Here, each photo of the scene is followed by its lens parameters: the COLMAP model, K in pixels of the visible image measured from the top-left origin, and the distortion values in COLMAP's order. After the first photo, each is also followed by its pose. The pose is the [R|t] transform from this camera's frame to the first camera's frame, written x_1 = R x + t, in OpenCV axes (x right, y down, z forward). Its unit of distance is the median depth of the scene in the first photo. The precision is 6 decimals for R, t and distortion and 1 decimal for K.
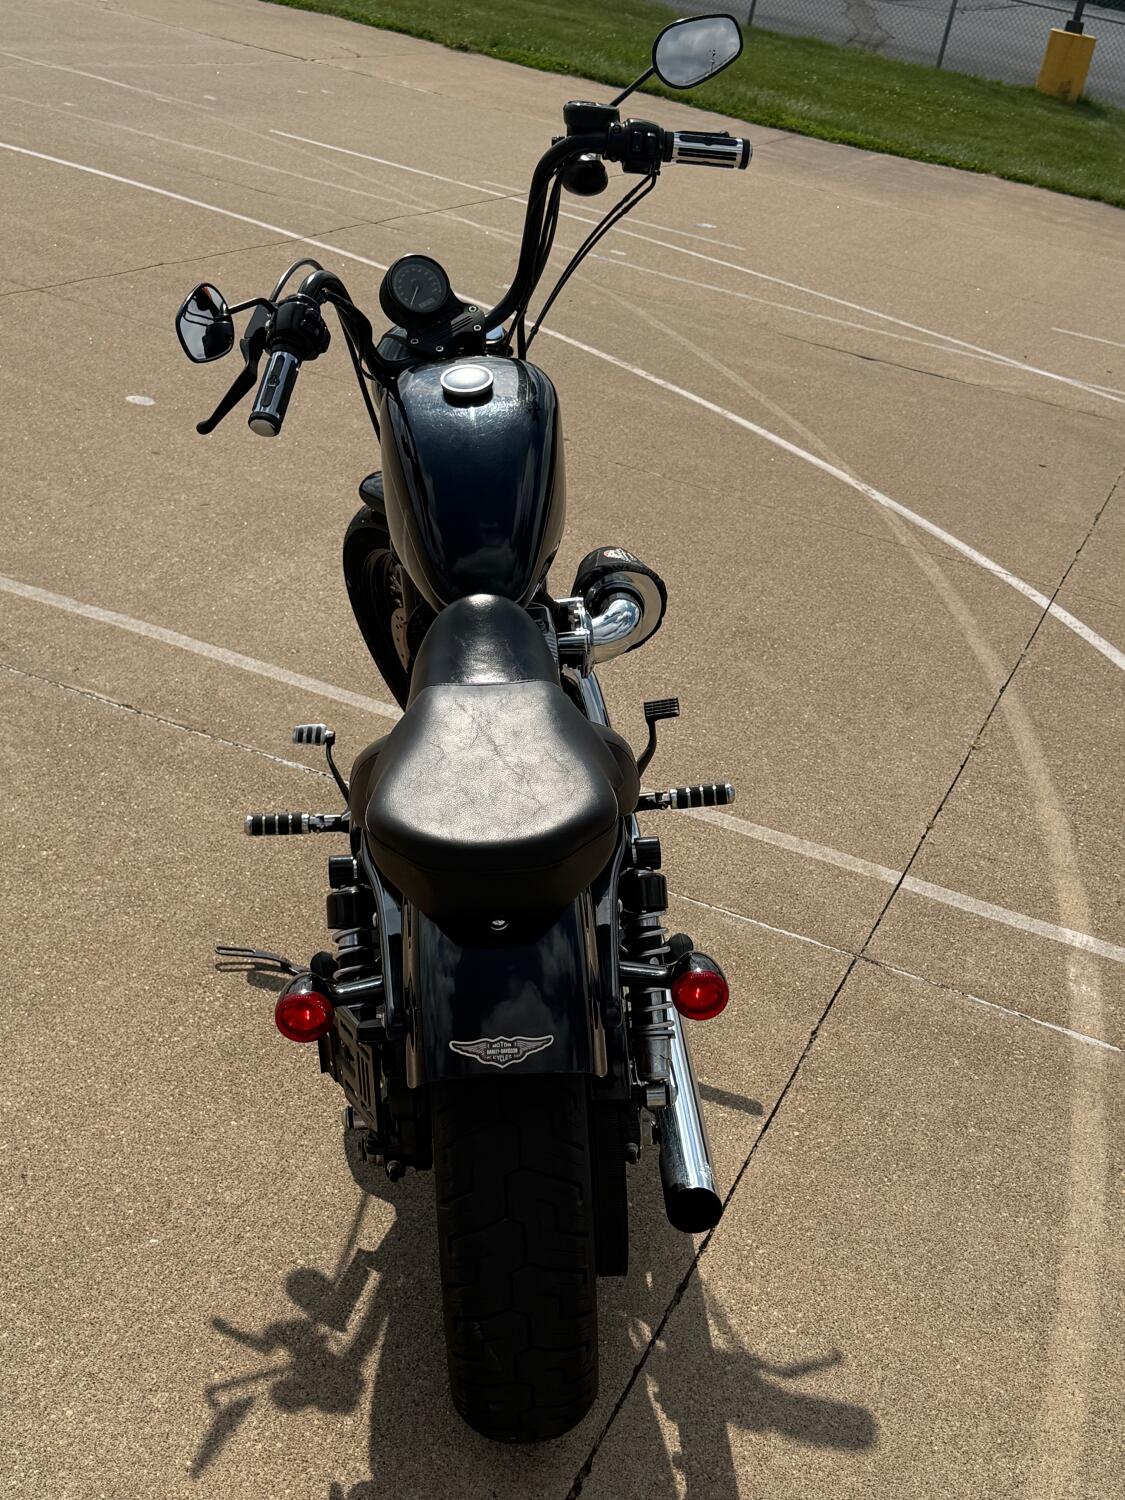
lens RADIAL K [[2057.0, 0, 565.7], [0, 2057.0, 815.9], [0, 0, 1]] dist [0.209774, -0.410512]
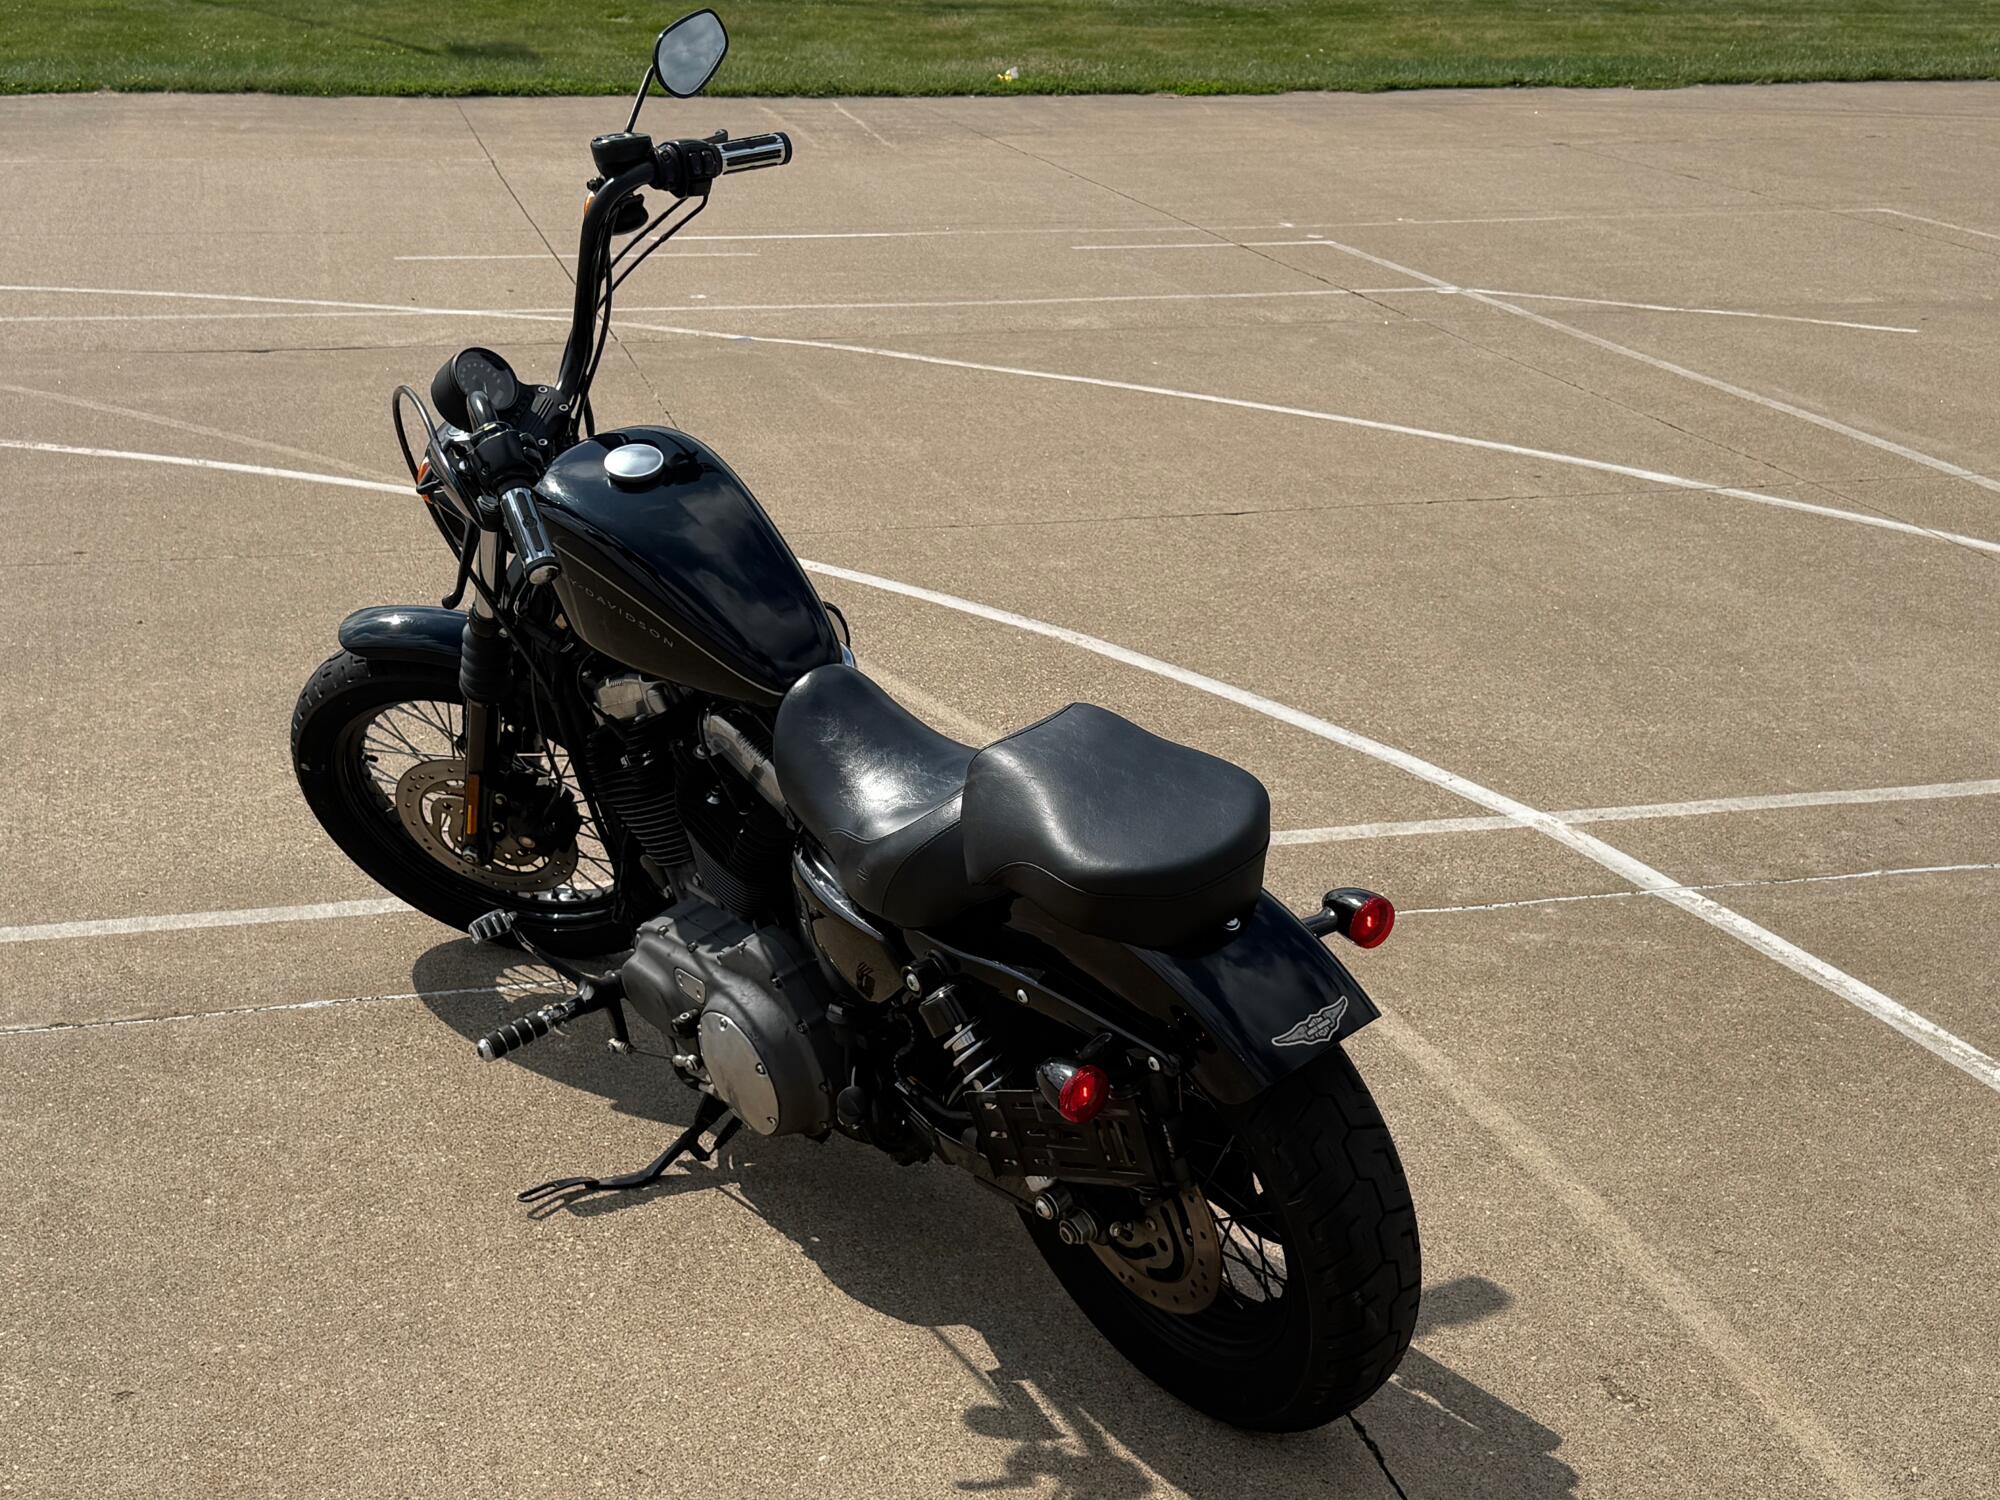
lens RADIAL K [[2742.7, 0, 1117.3], [0, 2742.7, 753.3], [0, 0, 1]] dist [0.209774, -0.410512]
pose [[0.802273, -0.352864, 0.481503, -0.487135], [0.370659, 0.926727, 0.061554, -0.087514], [-0.467942, 0.129090, 0.874280, -0.115688]]
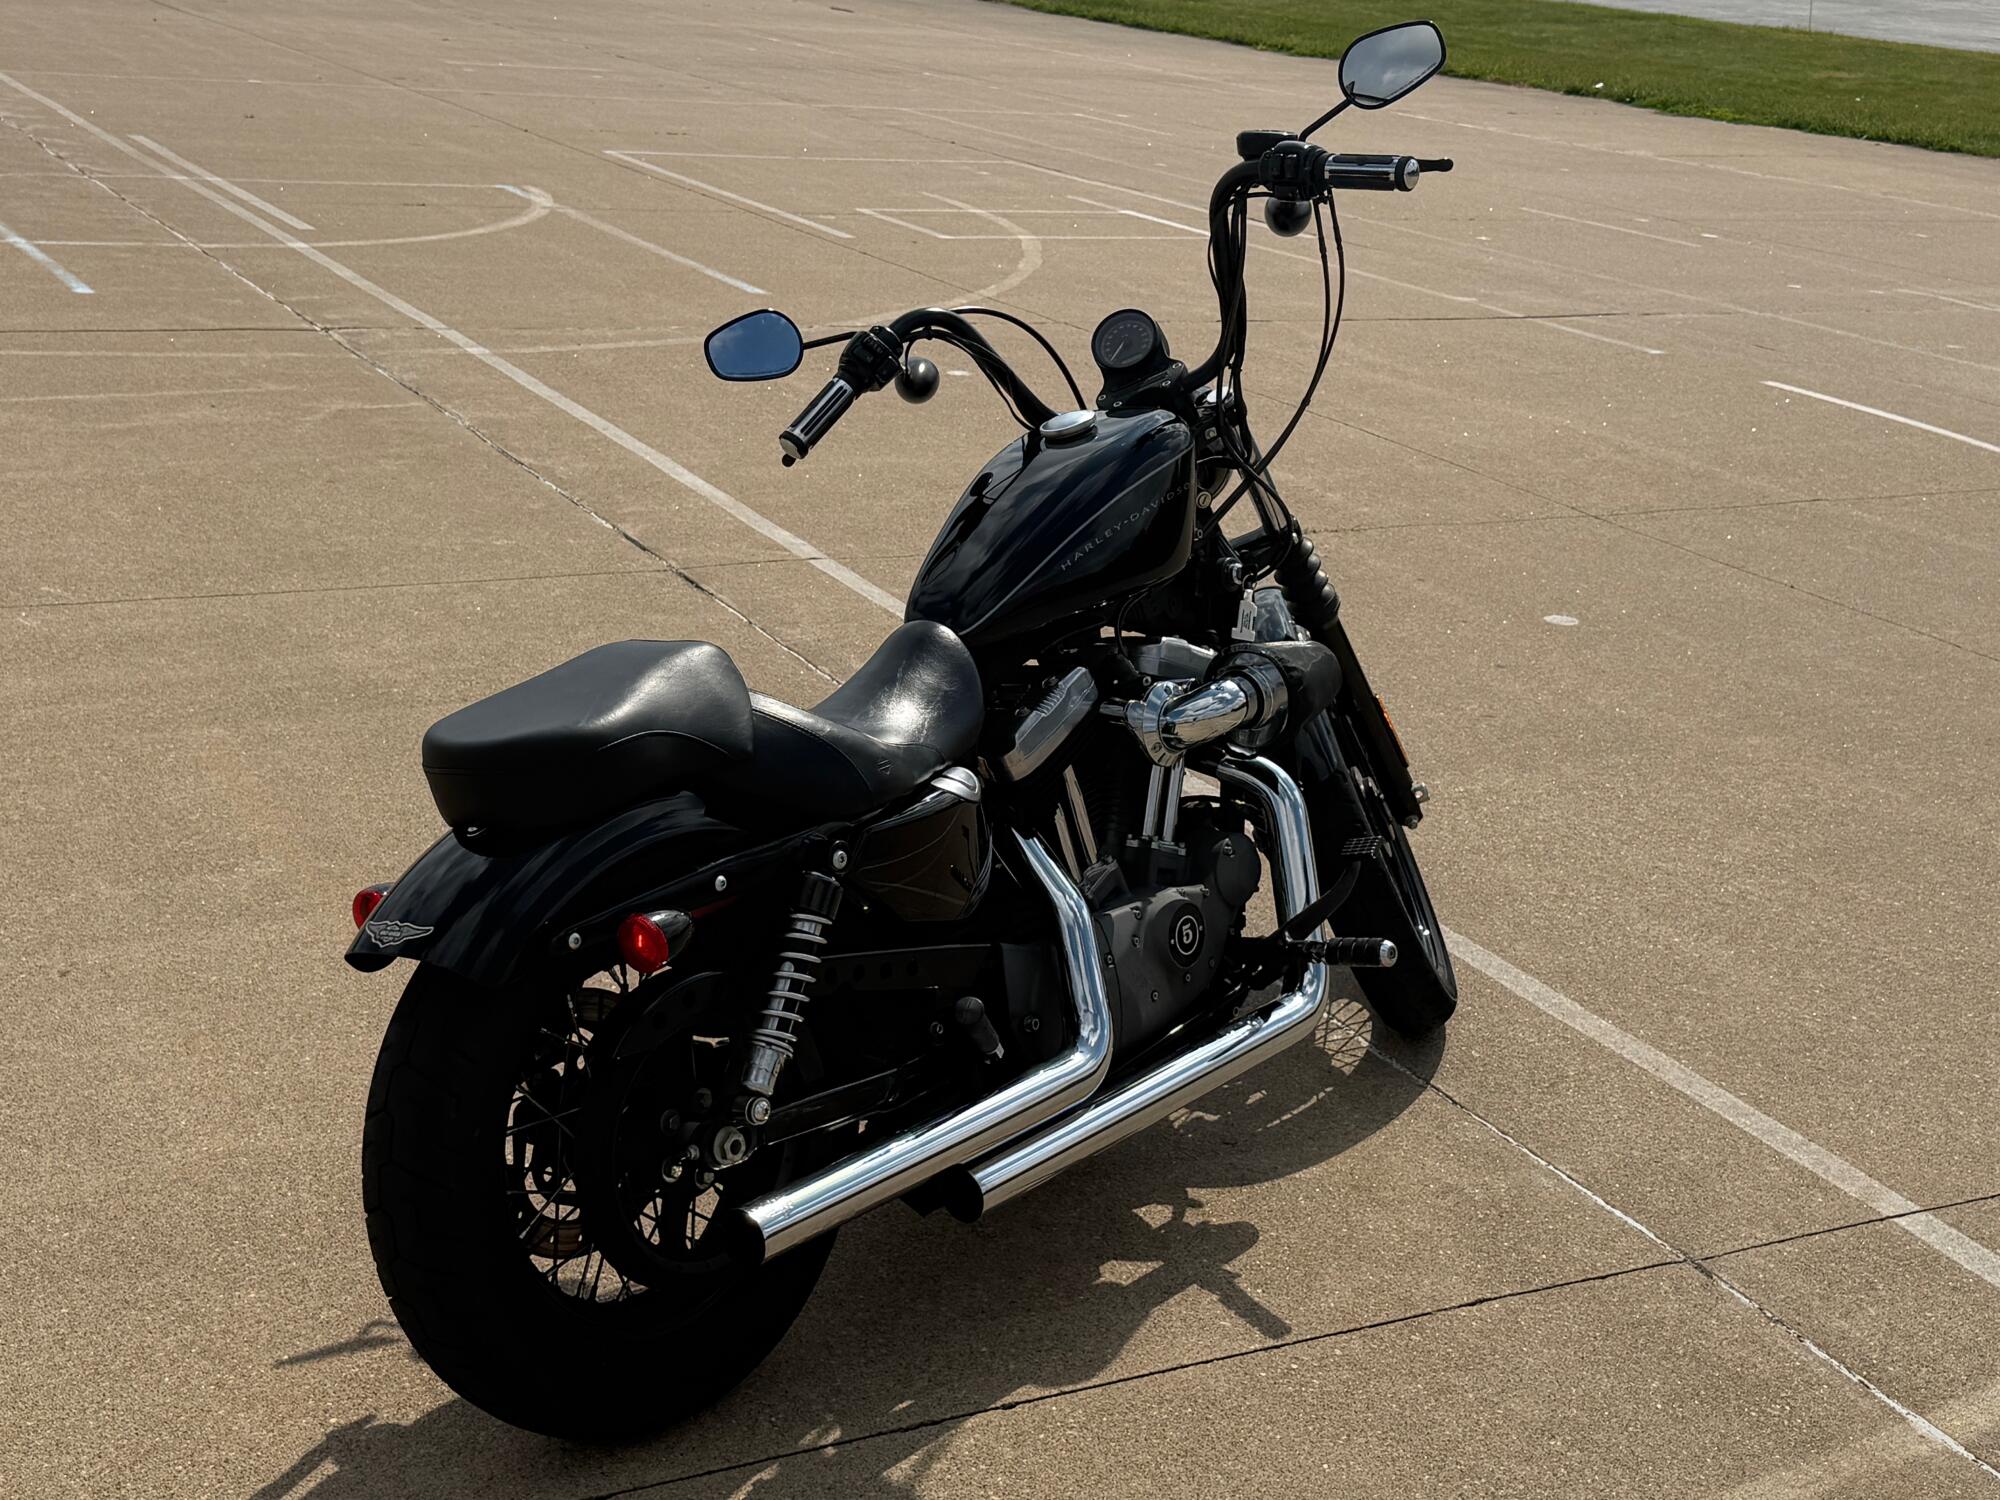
lens RADIAL K [[2822.6, 0, 1000.0], [0, 2822.6, 750.0], [0, 0, 1]] dist [0.094096, -0.014822]
pose [[0.736858, 0.071873, -0.672216, 0.762501], [-0.220093, 0.965667, -0.138009, 0.107785], [0.639218, 0.249643, 0.727378, 0.111131]]
